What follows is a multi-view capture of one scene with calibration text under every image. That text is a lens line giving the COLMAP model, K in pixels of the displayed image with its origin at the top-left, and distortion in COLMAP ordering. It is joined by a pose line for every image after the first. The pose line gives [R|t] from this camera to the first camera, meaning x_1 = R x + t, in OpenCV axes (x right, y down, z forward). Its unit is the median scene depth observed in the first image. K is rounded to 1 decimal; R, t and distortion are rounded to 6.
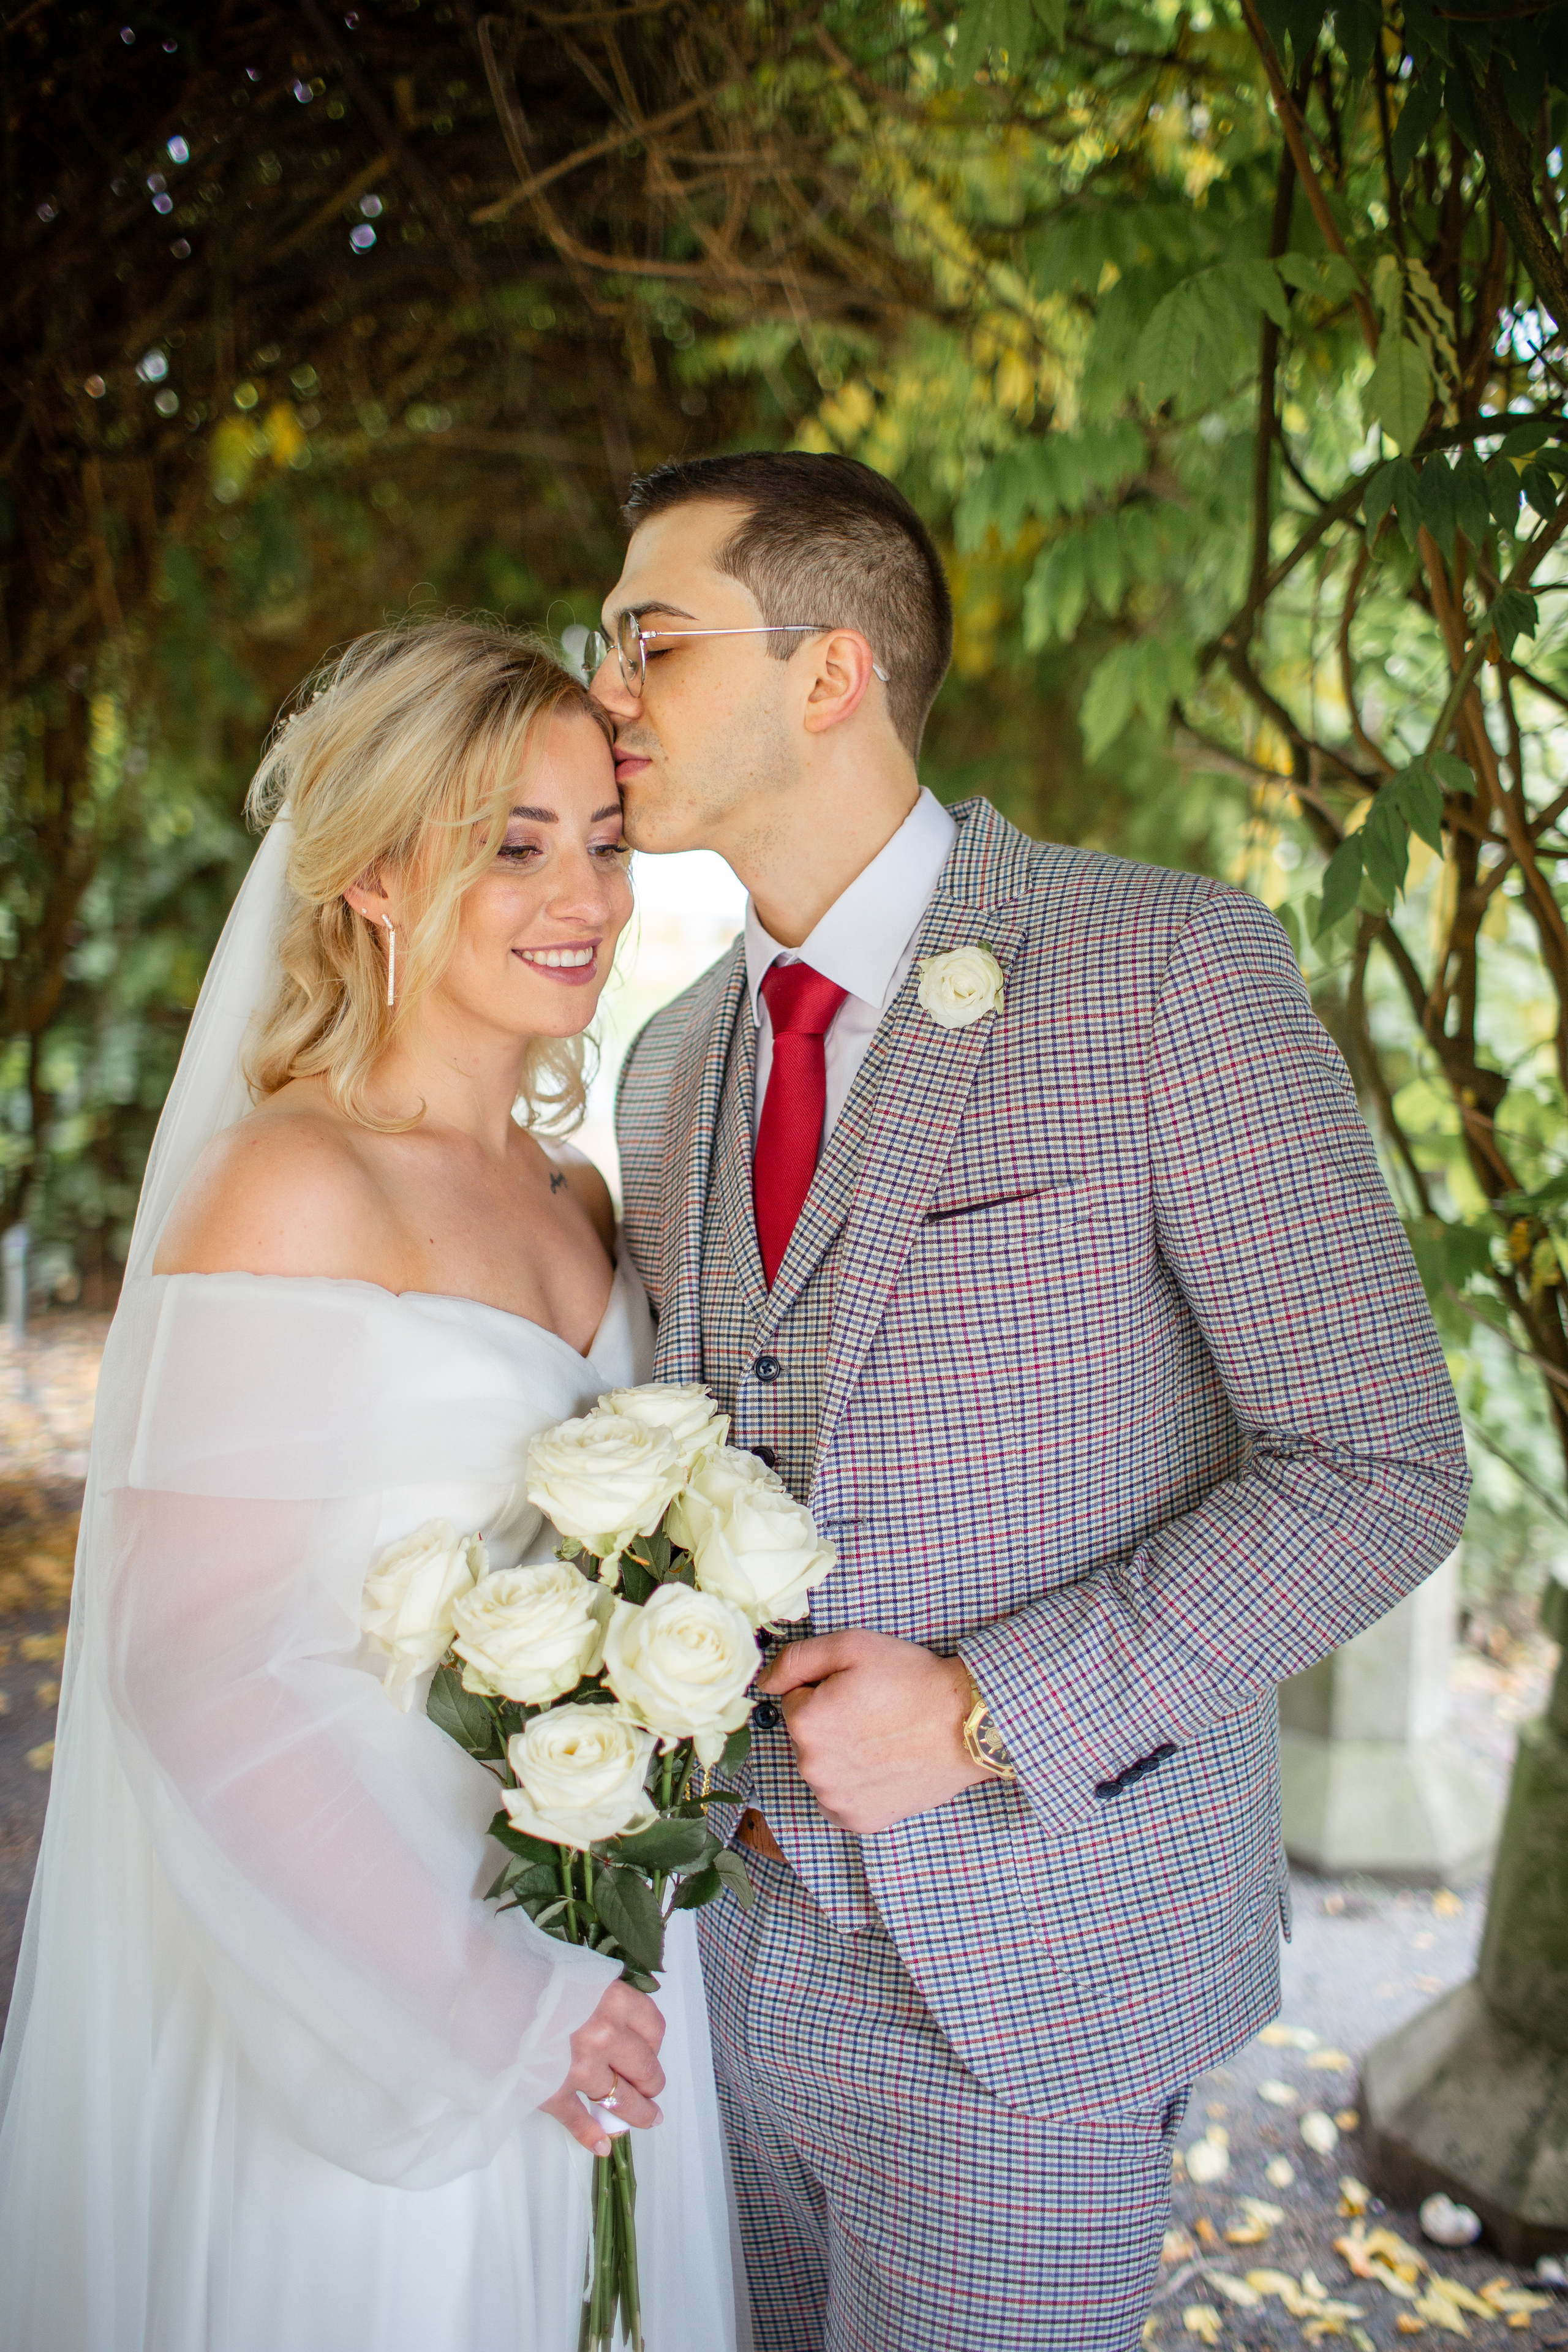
lens RADIAL K [[2342.8, 0, 784.0], [0, 2342.8, 1176.0], [0, 0, 1]] dist [-0.047202, 0.027528]
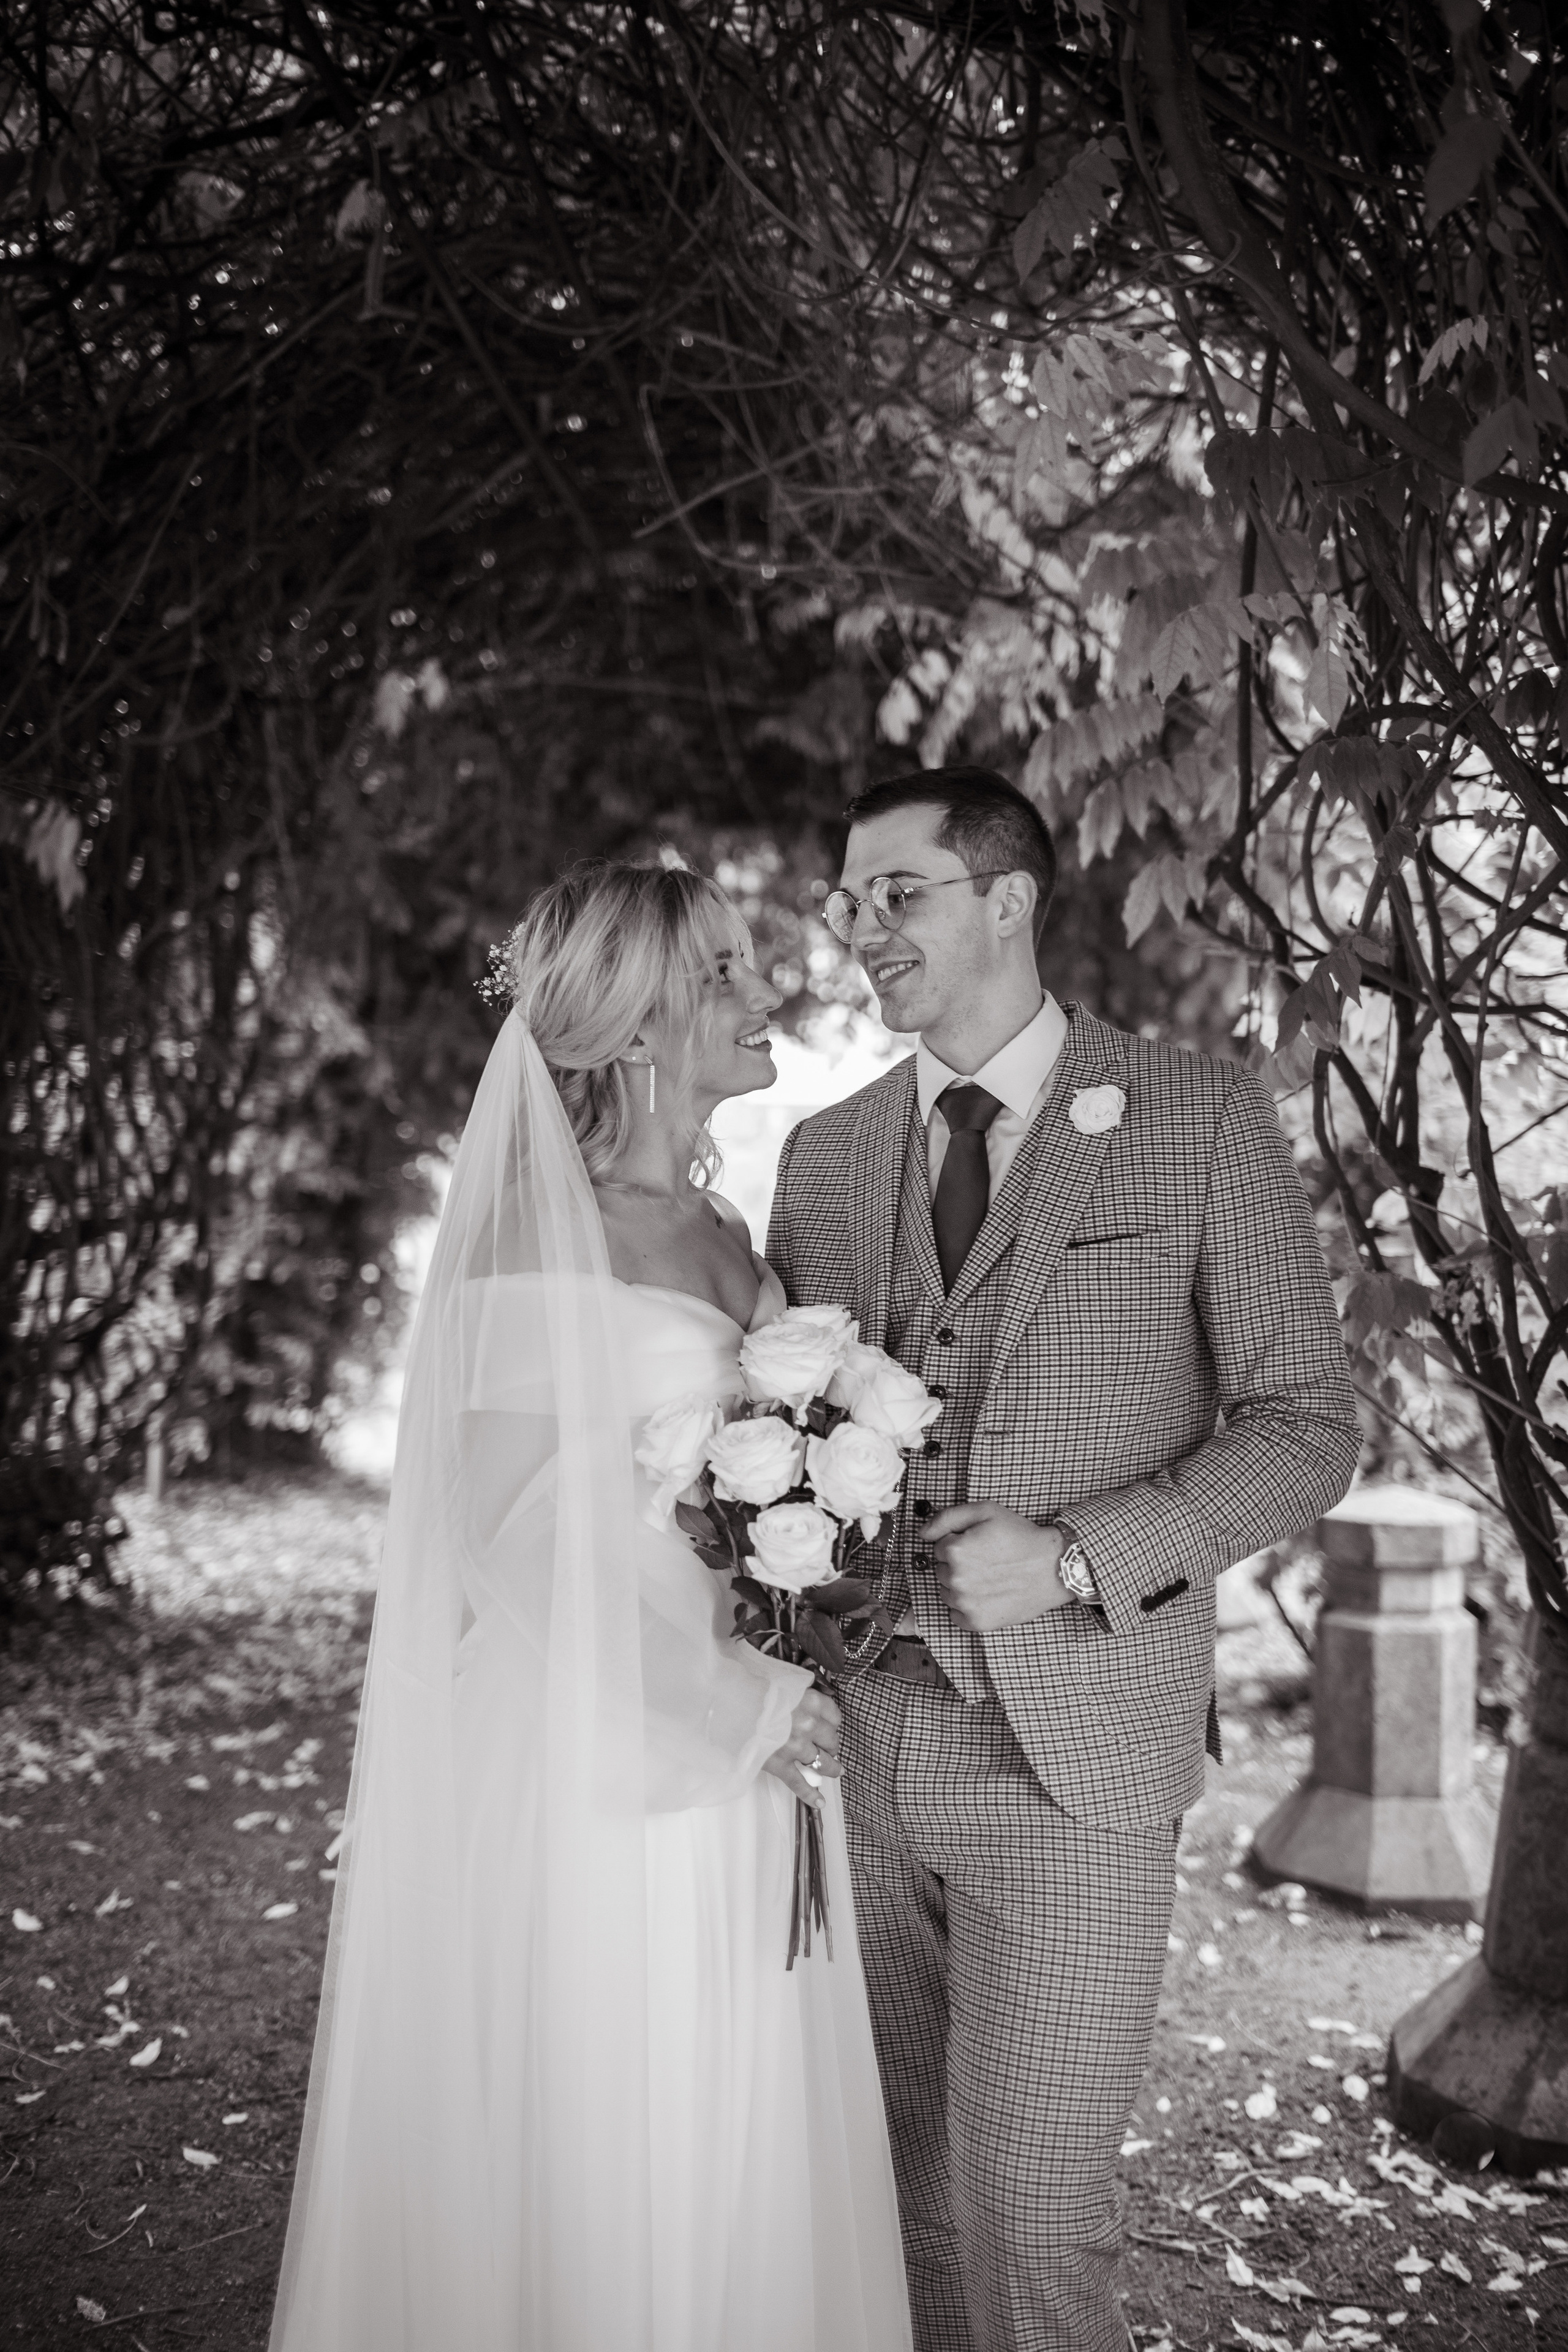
lens RADIAL K [[2342.8, 0, 784.0], [0, 2342.8, 1176.0], [0, 0, 1]] dist [-0.047202, 0.027528]
pose [[0.999423, -0.015994, -0.029963, -0.020194], [0.013407, 0.996322, -0.084633, 0.047617], [0.031206, 0.084183, 0.995962, -0.250613]]
